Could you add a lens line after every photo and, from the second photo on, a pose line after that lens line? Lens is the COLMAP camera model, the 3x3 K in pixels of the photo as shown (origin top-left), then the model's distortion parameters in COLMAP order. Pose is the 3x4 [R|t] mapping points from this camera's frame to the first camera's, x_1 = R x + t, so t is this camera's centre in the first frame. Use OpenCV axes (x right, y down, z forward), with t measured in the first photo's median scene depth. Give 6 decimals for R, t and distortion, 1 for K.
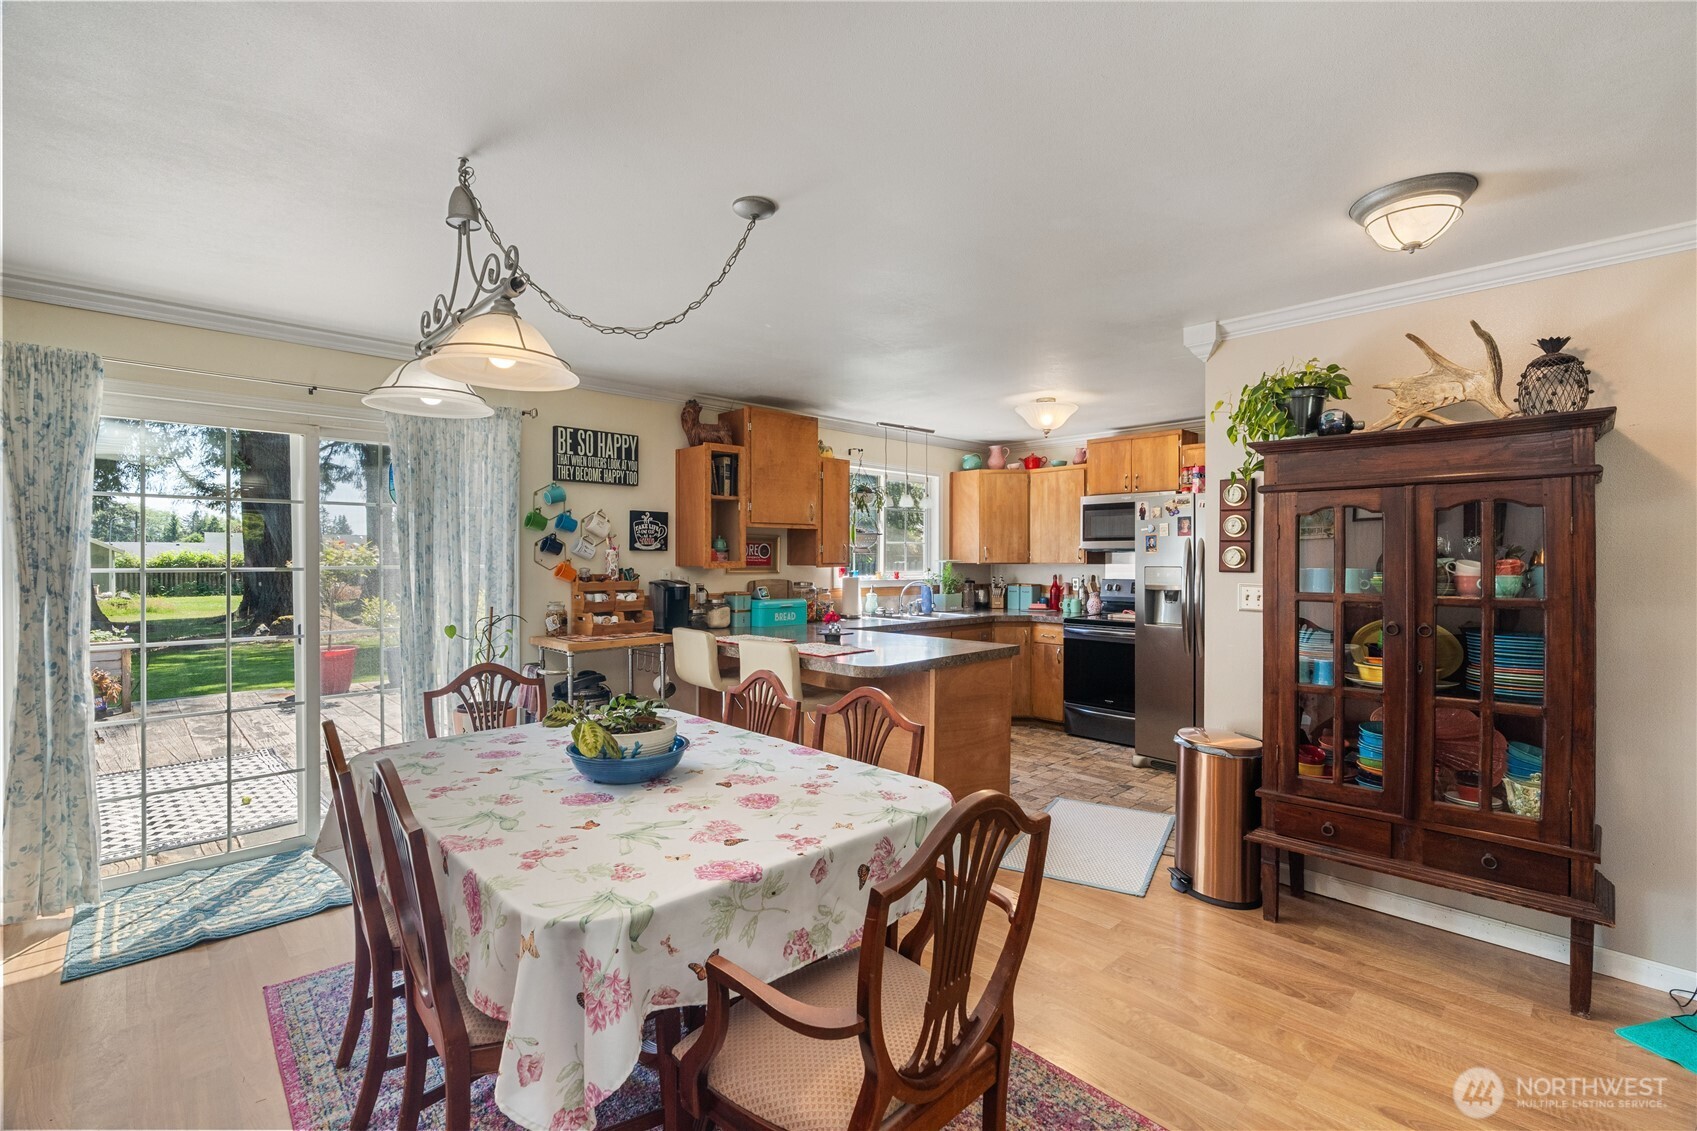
lens RADIAL K [[761.9, 0, 850.5], [0, 761.9, 568.2], [0, 0, 1]] dist [-0.012592, 0.005350]
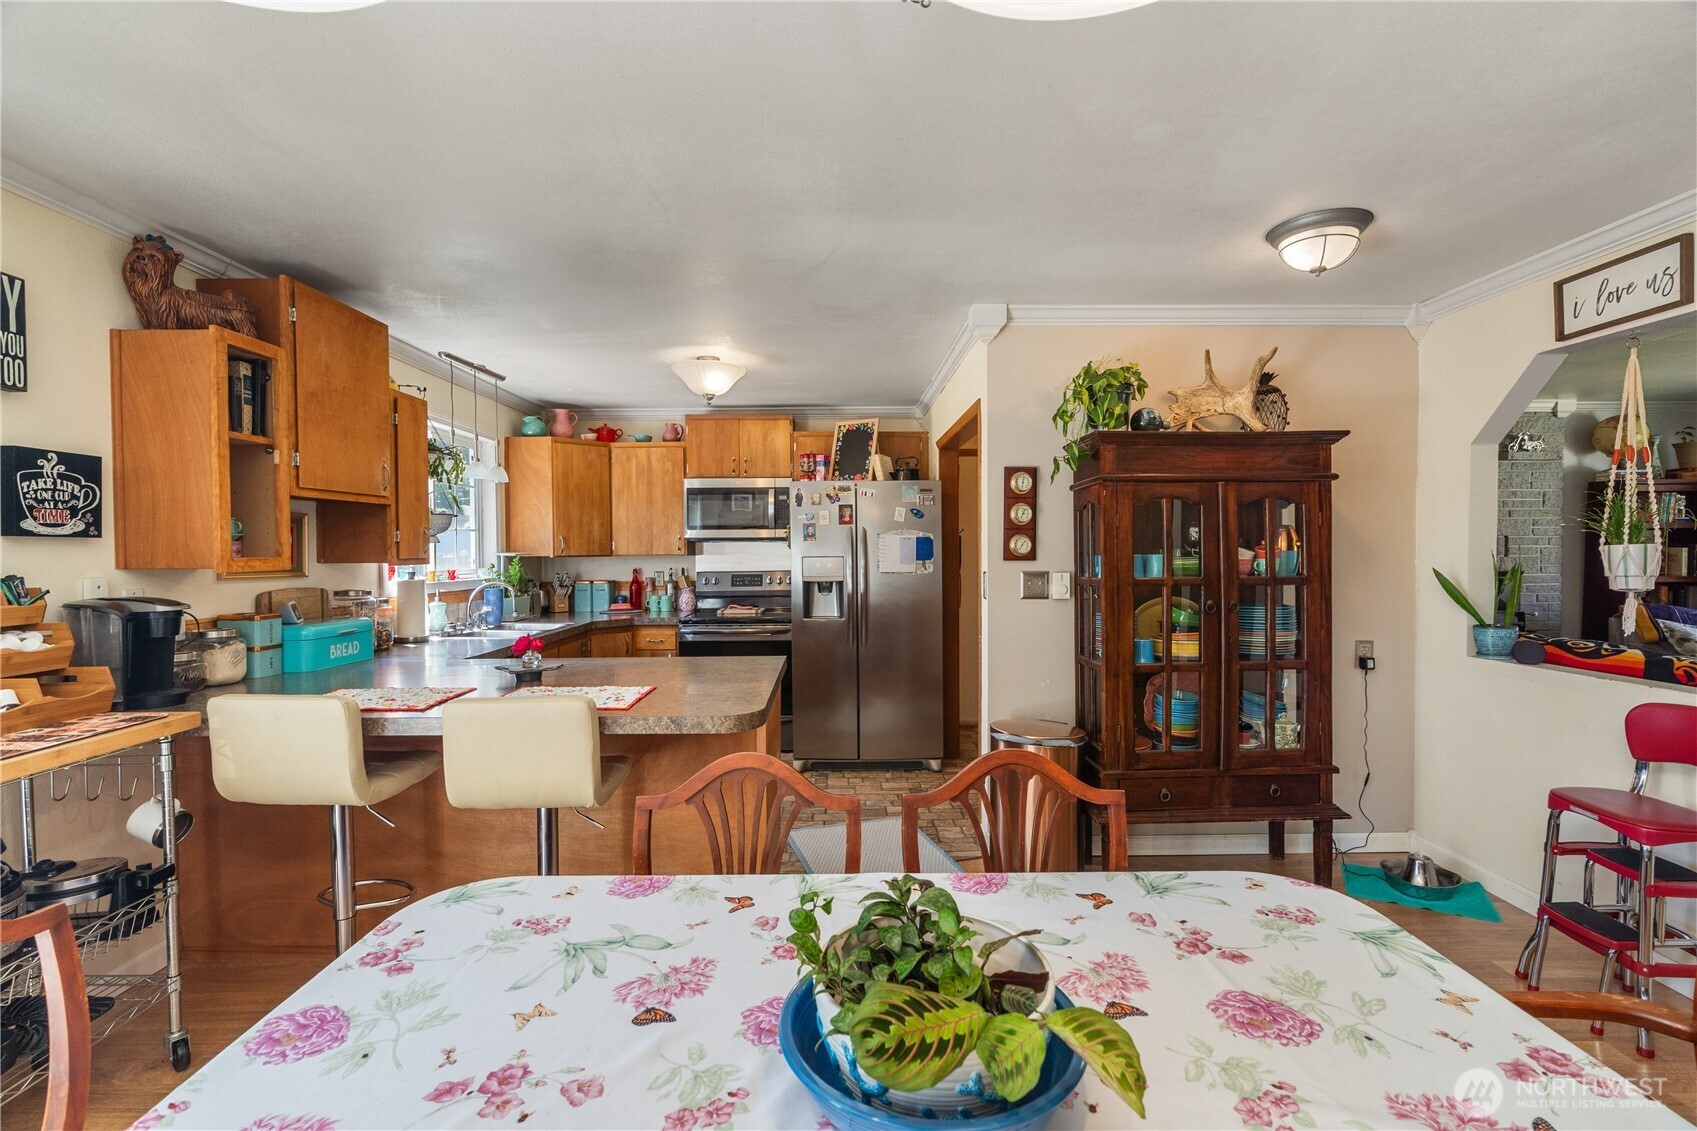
lens RADIAL K [[761.9, 0, 848.8], [0, 761.9, 566.6], [0, 0, 1]] dist [-0.012592, 0.005350]
pose [[0.687016, -0.022874, 0.726282, -0.251498], [0.016847, 0.999737, 0.015550, -0.003833], [-0.726447, 0.001553, 0.687221, 0.316990]]
